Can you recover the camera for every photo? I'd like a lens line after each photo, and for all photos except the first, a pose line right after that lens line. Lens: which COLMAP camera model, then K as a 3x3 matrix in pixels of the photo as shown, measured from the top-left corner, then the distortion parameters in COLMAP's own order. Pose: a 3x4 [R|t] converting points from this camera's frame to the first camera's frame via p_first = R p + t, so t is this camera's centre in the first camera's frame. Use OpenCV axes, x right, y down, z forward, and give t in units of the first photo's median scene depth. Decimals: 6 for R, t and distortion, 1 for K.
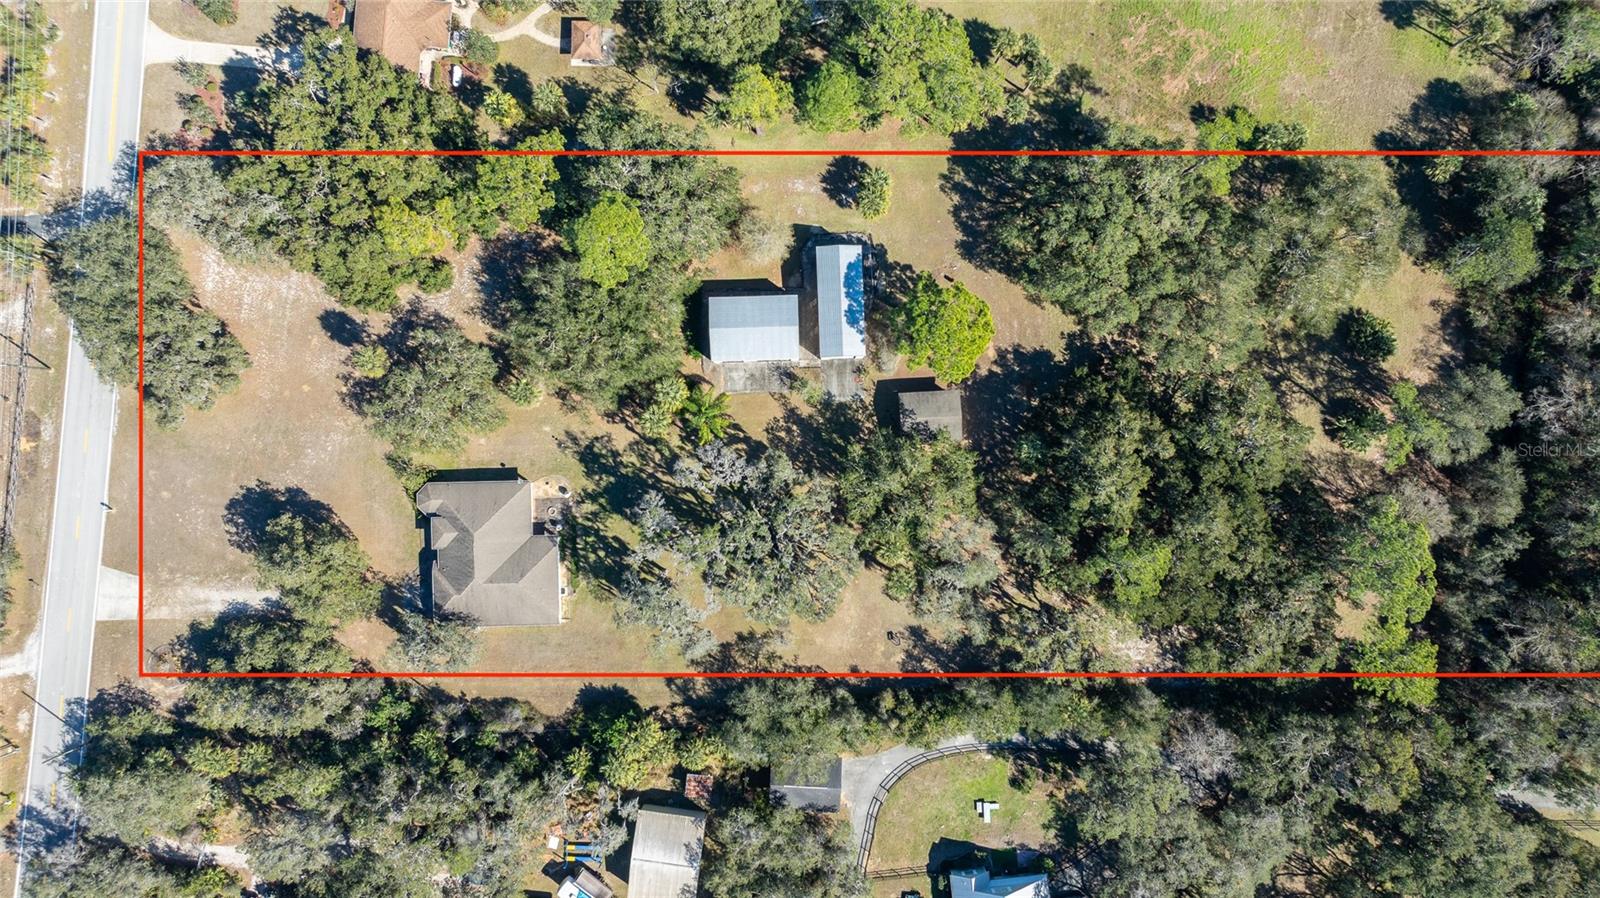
lens RADIAL K [[1144.9, 0, 800.1], [0, 1144.9, 441.3], [0, 0, 1]] dist [-0.018901, 0.026008]
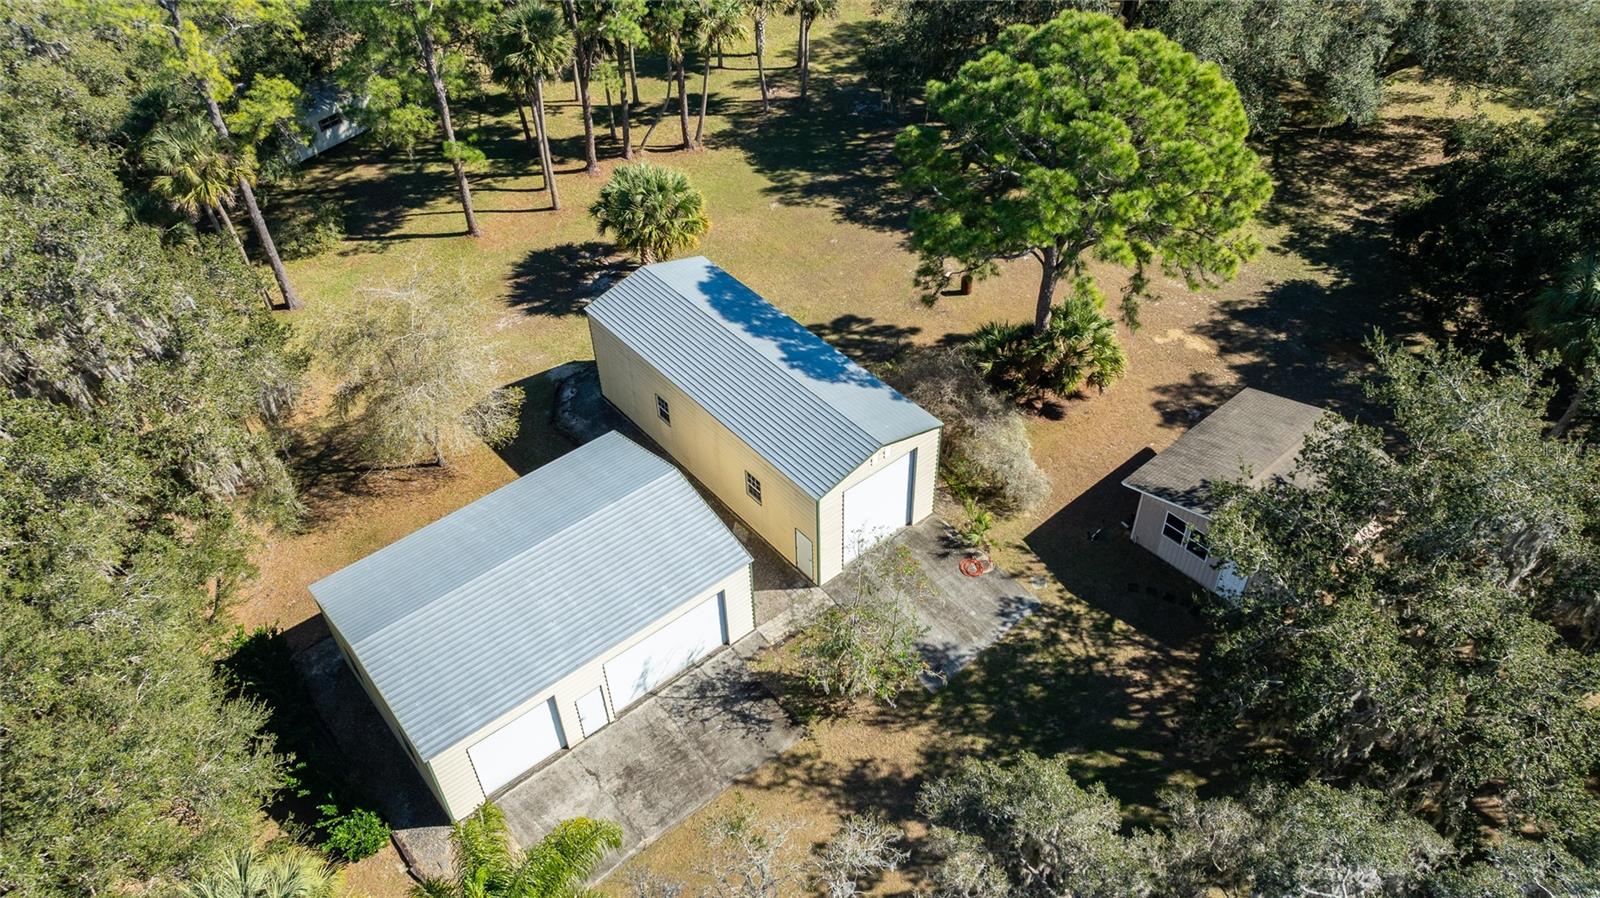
lens RADIAL K [[1144.9, 0, 804.0], [0, 1144.9, 439.1], [0, 0, 1]] dist [-0.018901, 0.026008]
pose [[0.786752, -0.425530, 0.447153, -0.088841], [0.617214, 0.532583, -0.579140, 0.062713], [0.008295, 0.731628, 0.681653, 0.788077]]
